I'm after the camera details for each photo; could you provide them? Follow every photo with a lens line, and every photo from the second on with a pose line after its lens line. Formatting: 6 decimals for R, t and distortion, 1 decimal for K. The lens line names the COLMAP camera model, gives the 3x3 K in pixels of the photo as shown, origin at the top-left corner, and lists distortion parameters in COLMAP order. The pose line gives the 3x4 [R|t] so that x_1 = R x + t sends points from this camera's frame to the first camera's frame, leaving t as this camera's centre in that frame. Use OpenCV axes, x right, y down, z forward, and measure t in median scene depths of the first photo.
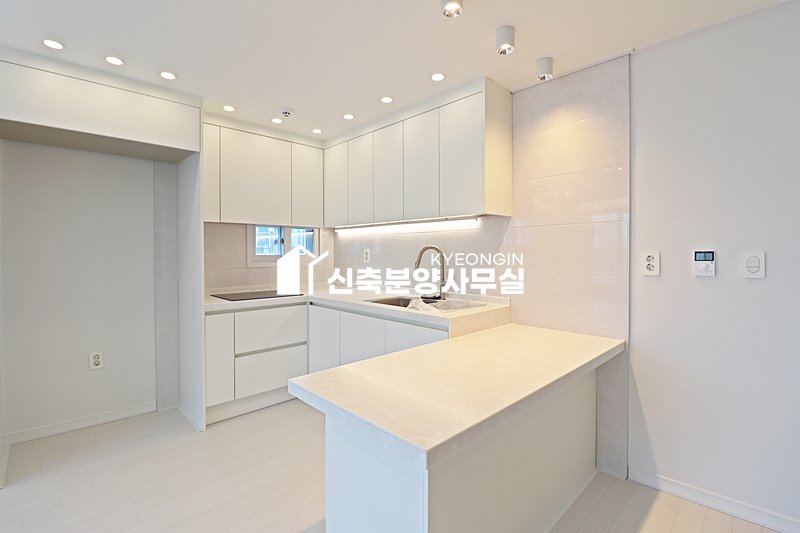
lens RADIAL K [[369.7, 0, 404.8], [0, 369.7, 259.4], [0, 0, 1]] dist [-0.005582, -0.010603]
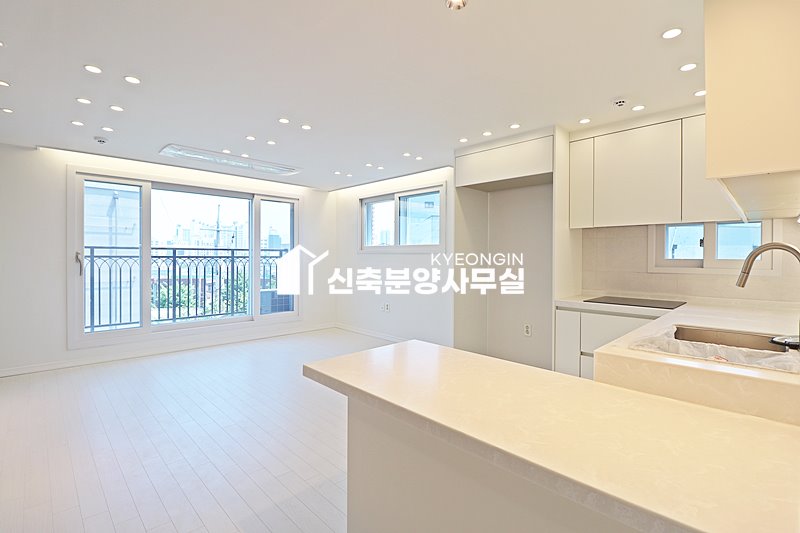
lens RADIAL K [[369.7, 0, 402.4], [0, 369.7, 259.5], [0, 0, 1]] dist [-0.005582, -0.010603]
pose [[0.005433, 0.009884, -0.999936, 0.649064], [-0.020796, 0.999736, 0.009769, -0.008232], [0.999769, 0.020742, 0.005637, 0.515051]]
